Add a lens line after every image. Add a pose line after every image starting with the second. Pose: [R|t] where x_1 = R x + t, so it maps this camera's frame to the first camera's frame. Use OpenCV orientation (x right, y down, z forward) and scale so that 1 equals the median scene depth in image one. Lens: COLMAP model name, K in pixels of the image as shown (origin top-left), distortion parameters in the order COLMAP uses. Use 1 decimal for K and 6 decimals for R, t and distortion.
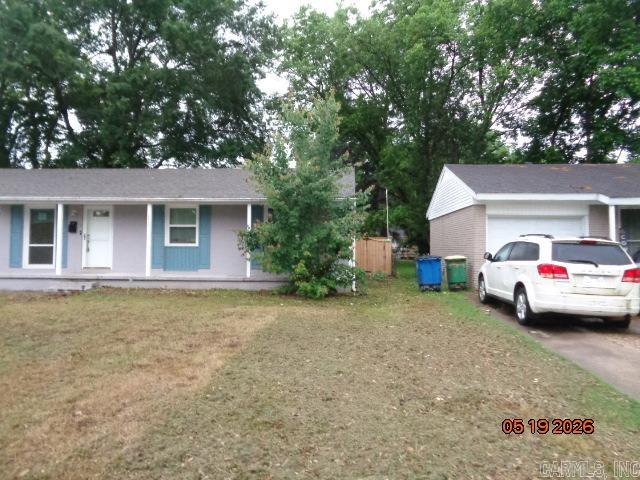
lens RADIAL K [[486.8, 0, 324.0], [0, 486.8, 238.1], [0, 0, 1]] dist [0.013764, 0.007177]
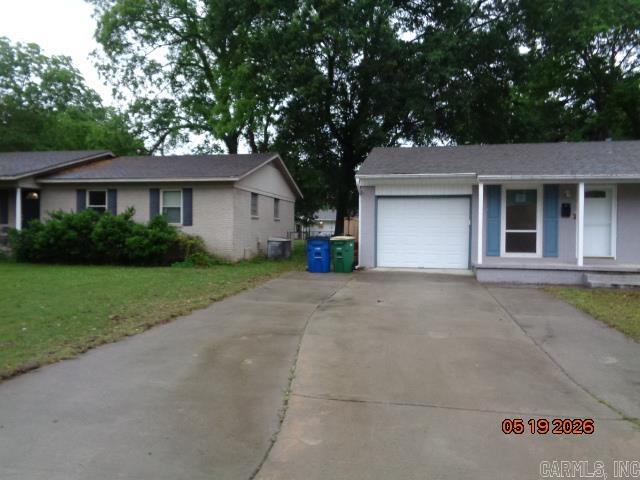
lens RADIAL K [[486.8, 0, 324.0], [0, 486.8, 238.1], [0, 0, 1]] dist [0.013764, 0.007177]
pose [[0.992673, 0.002648, -0.120801, -0.825554], [0.001562, 0.999395, 0.034742, -0.003766], [0.120820, -0.034676, 0.992069, 0.093974]]
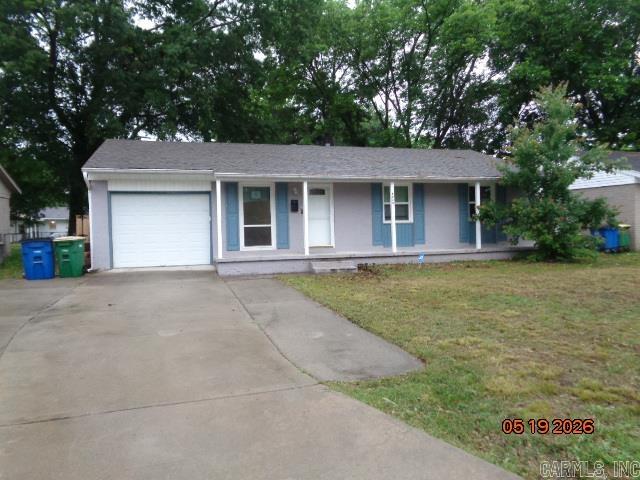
lens RADIAL K [[486.8, 0, 324.0], [0, 486.8, 238.1], [0, 0, 1]] dist [0.013764, 0.007177]
pose [[0.929912, -0.035263, 0.366087, -0.804853], [0.019369, 0.998707, 0.046999, -0.002949], [-0.367271, -0.036614, 0.929393, 0.089096]]
